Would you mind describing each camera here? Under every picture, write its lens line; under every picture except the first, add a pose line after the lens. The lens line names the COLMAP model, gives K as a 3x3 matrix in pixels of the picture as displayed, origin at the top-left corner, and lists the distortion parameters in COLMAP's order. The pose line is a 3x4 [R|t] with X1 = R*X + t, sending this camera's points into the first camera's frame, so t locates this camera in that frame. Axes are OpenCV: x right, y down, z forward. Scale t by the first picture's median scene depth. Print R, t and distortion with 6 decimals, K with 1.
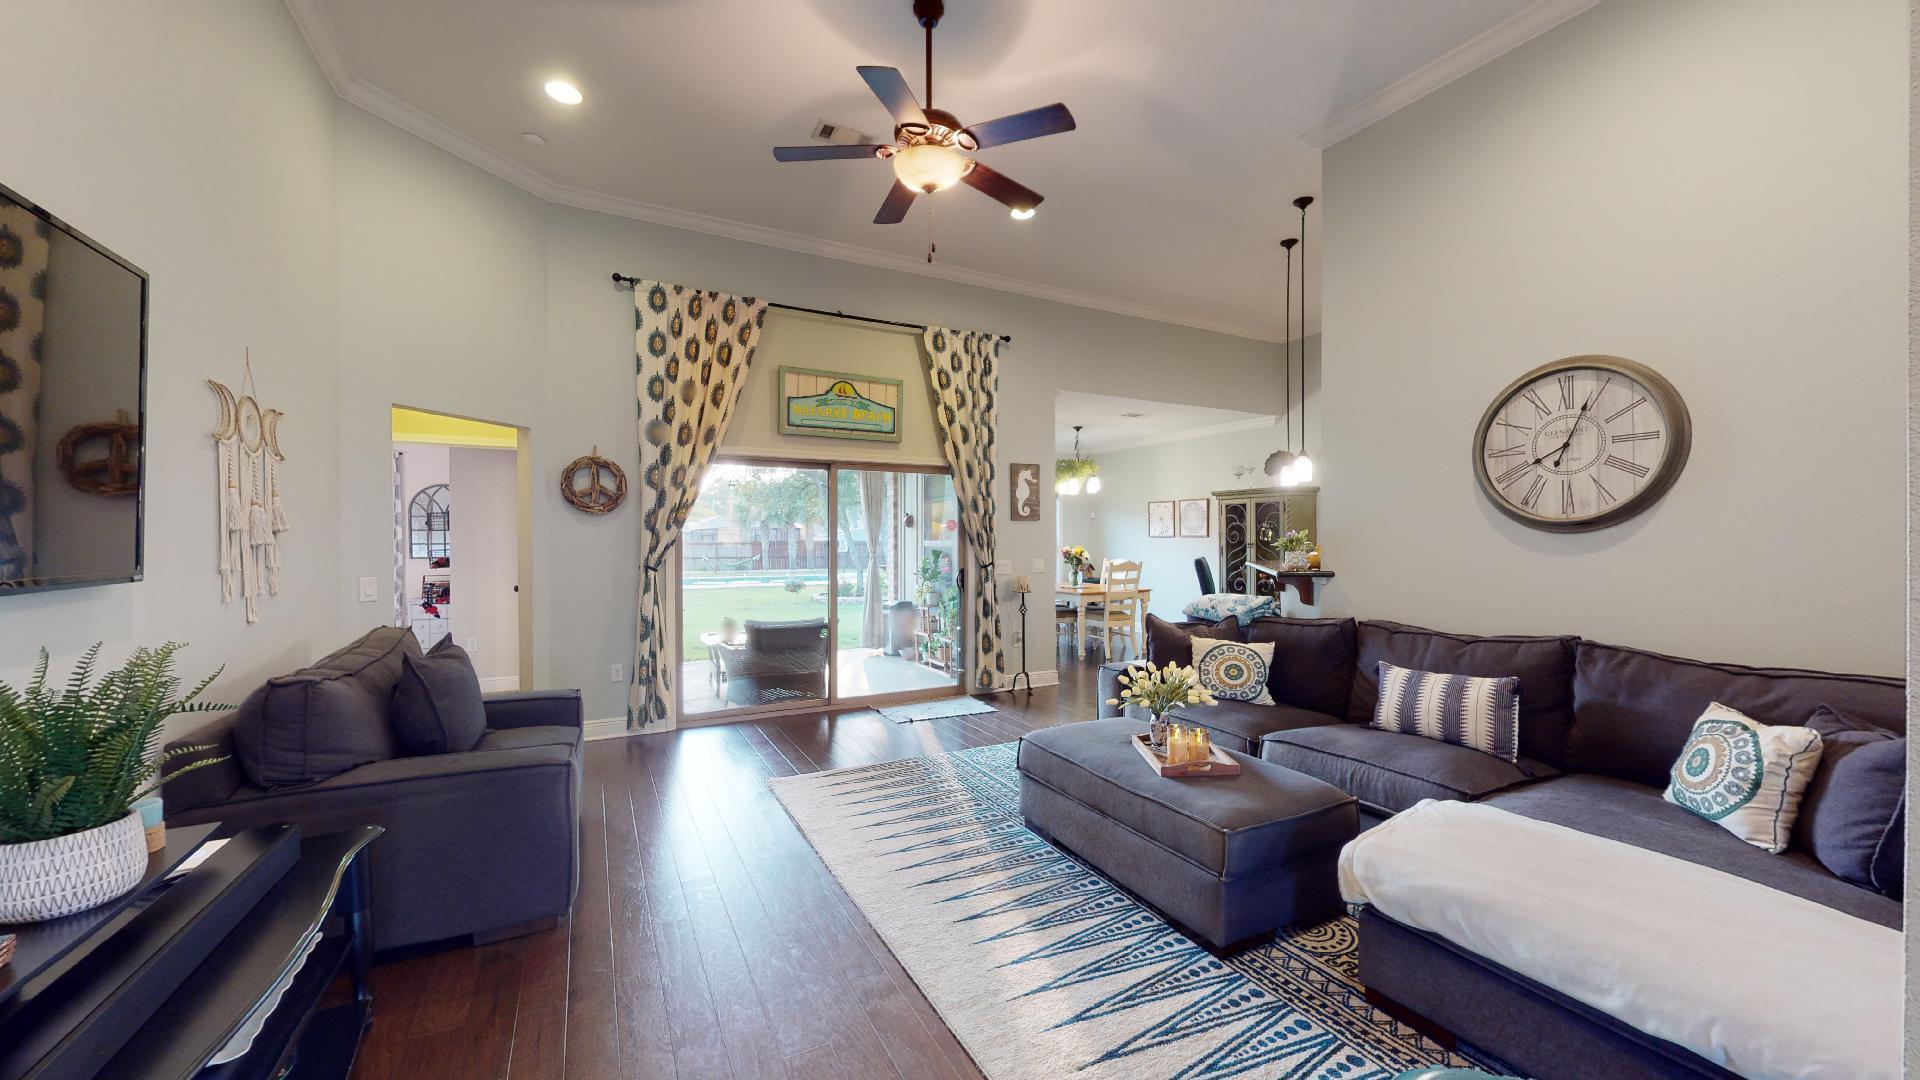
lens RADIAL K [[707.2, 0, 962.4], [0, 707.2, 543.4], [0, 0, 1]] dist [-0.002377, 0.000315]
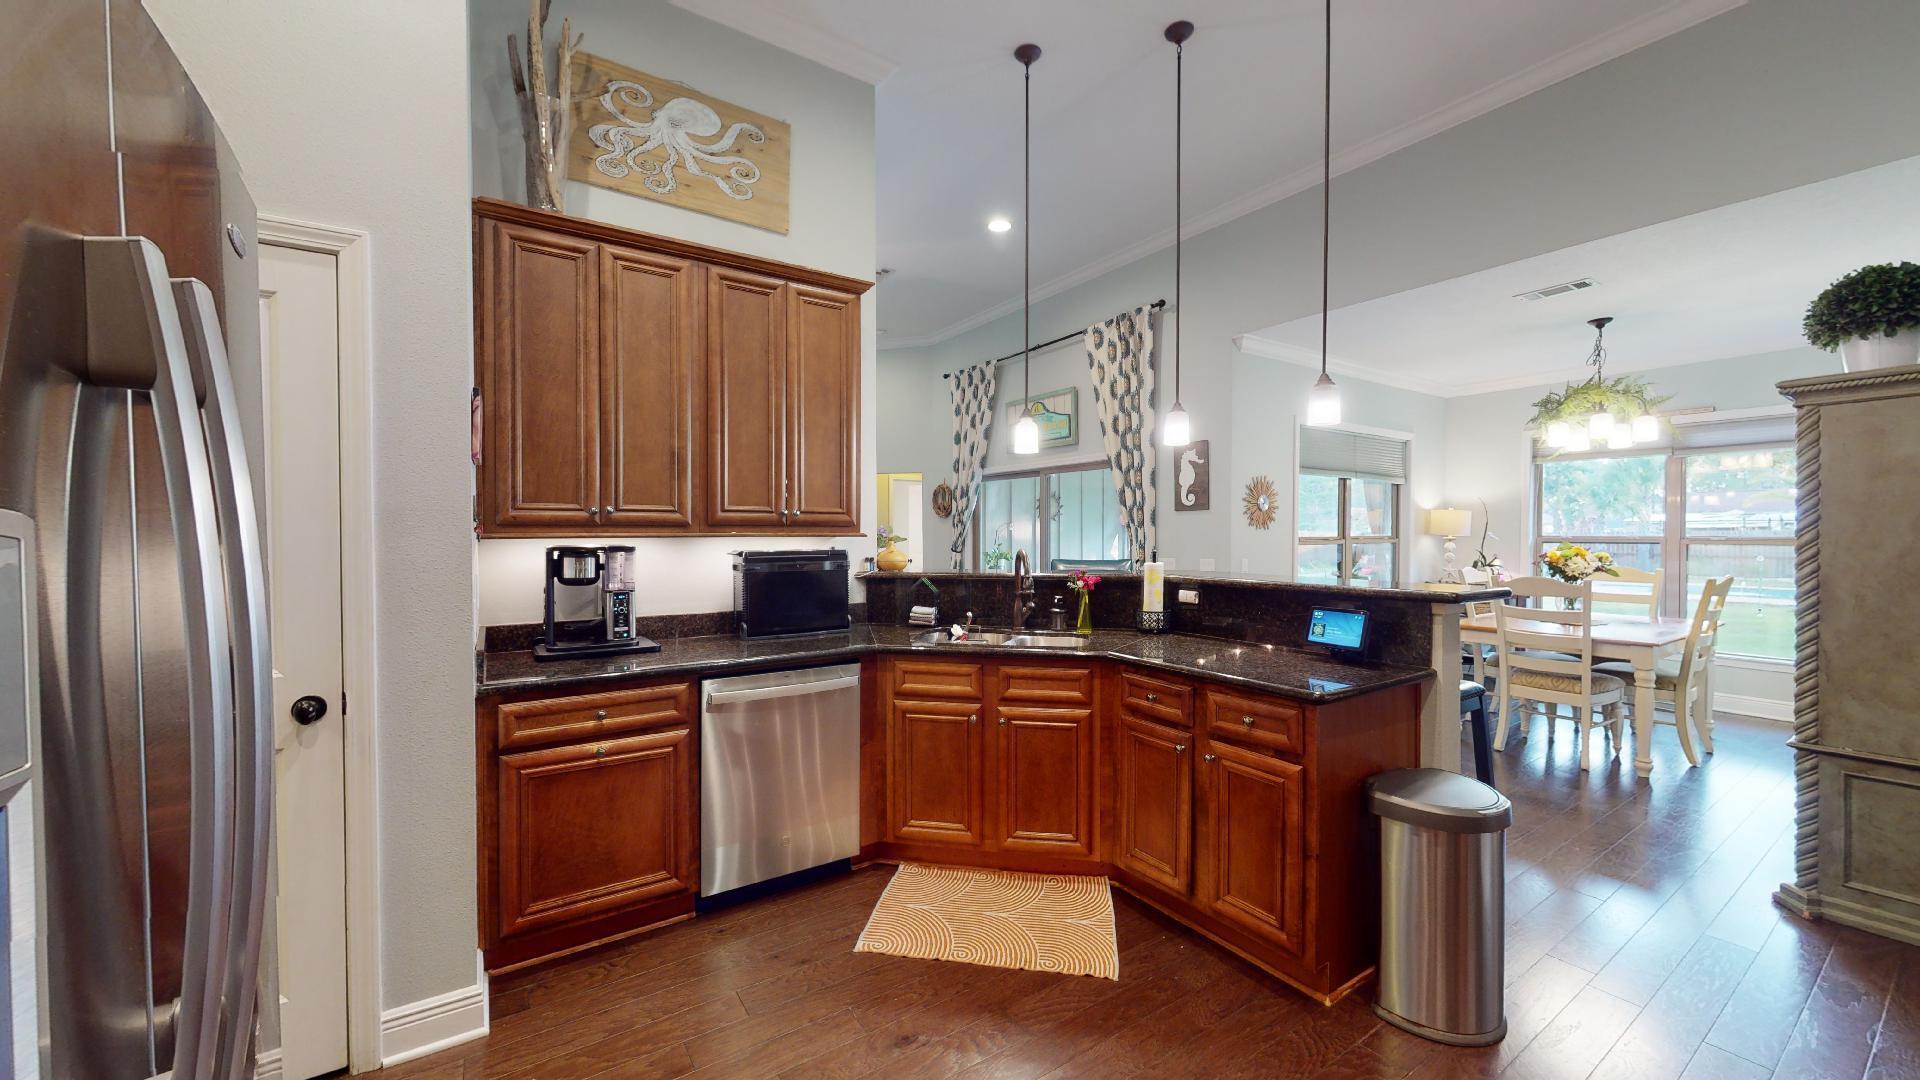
lens RADIAL K [[705.6, 0, 961.6], [0, 705.6, 540.3], [0, 0, 1]] dist [0.001587, 0.000057]
pose [[0.099847, 0.014074, -0.994903, 0.731615], [-0.005097, 0.999894, 0.013633, -0.006869], [0.994990, 0.003710, 0.099908, 0.539961]]
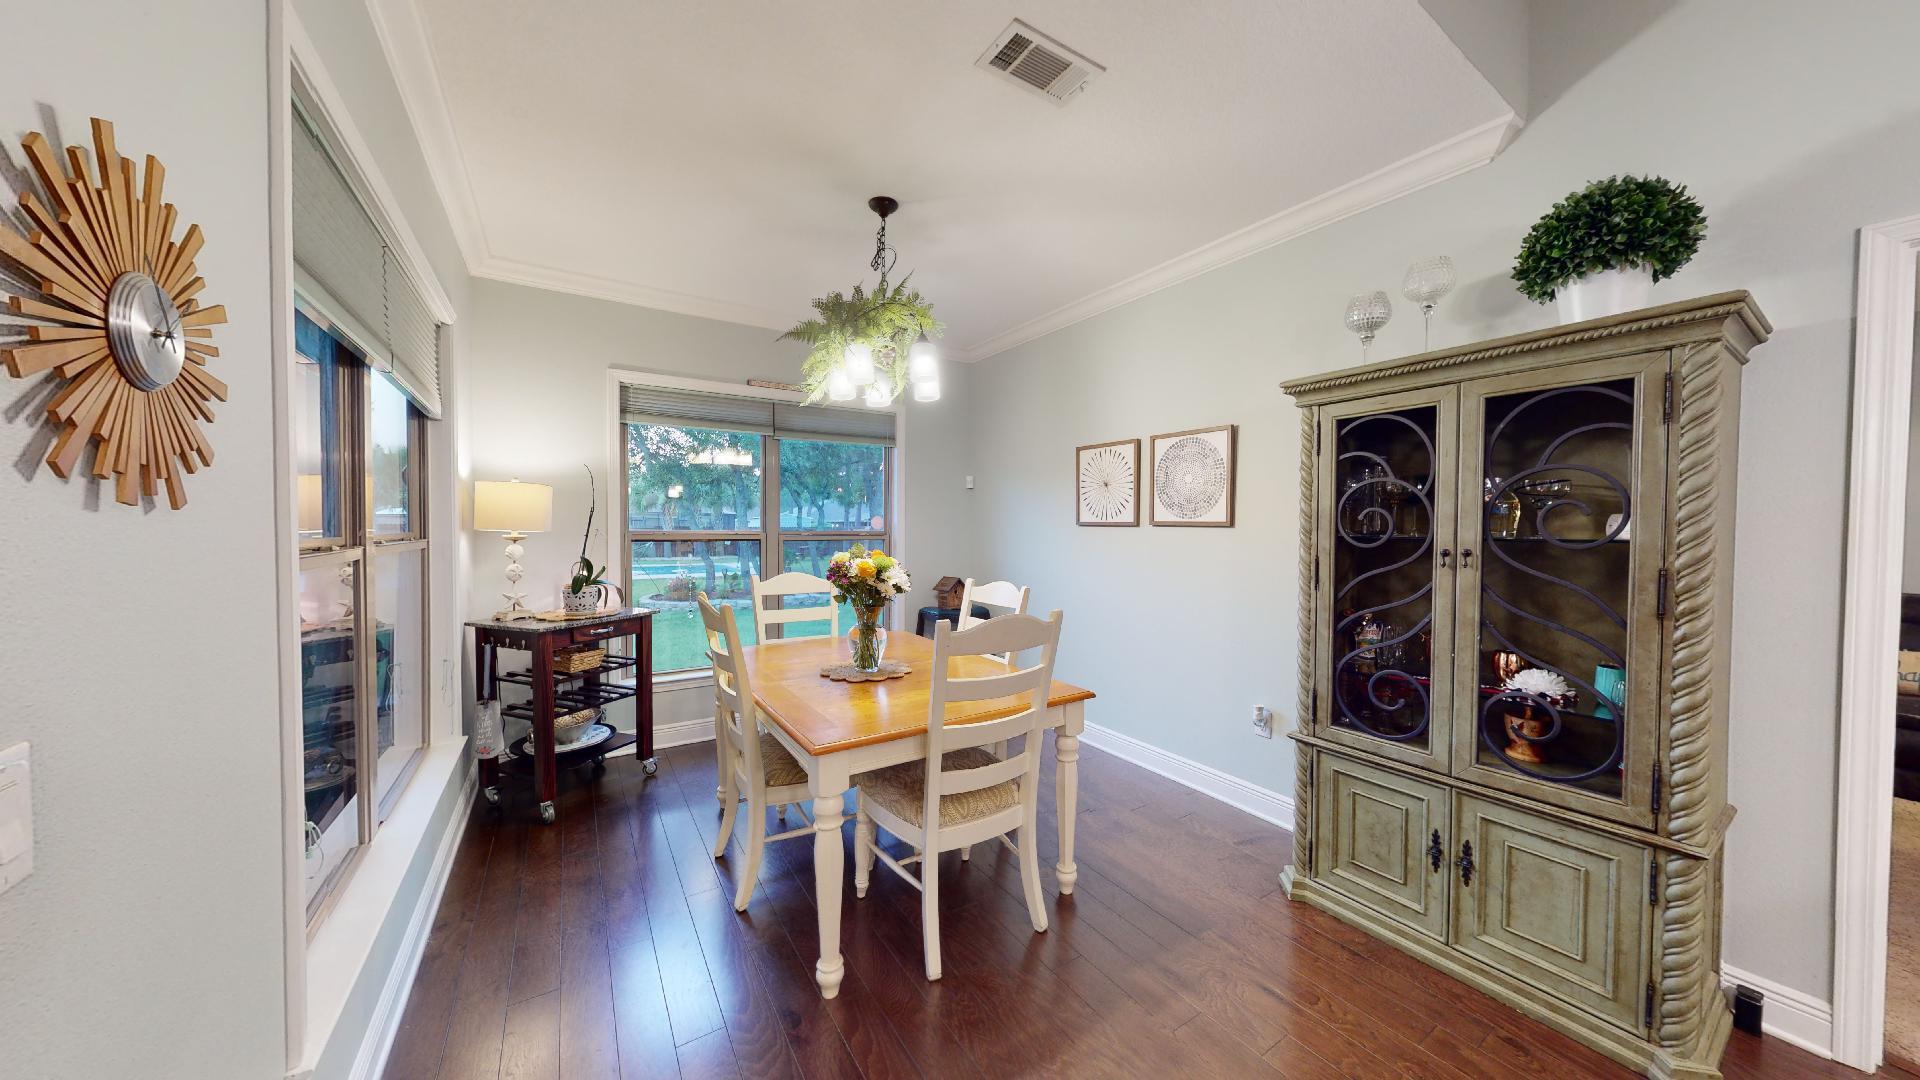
lens RADIAL K [[608.4, 0, 958.8], [0, 608.4, 534.5], [0, 0, 1]] dist [0.000717, 0.000014]
pose [[0.995369, 0.005219, 0.095984, 0.195451], [-0.005959, 0.999955, 0.007415, -0.006809], [-0.095941, -0.007953, 0.995355, 0.792586]]
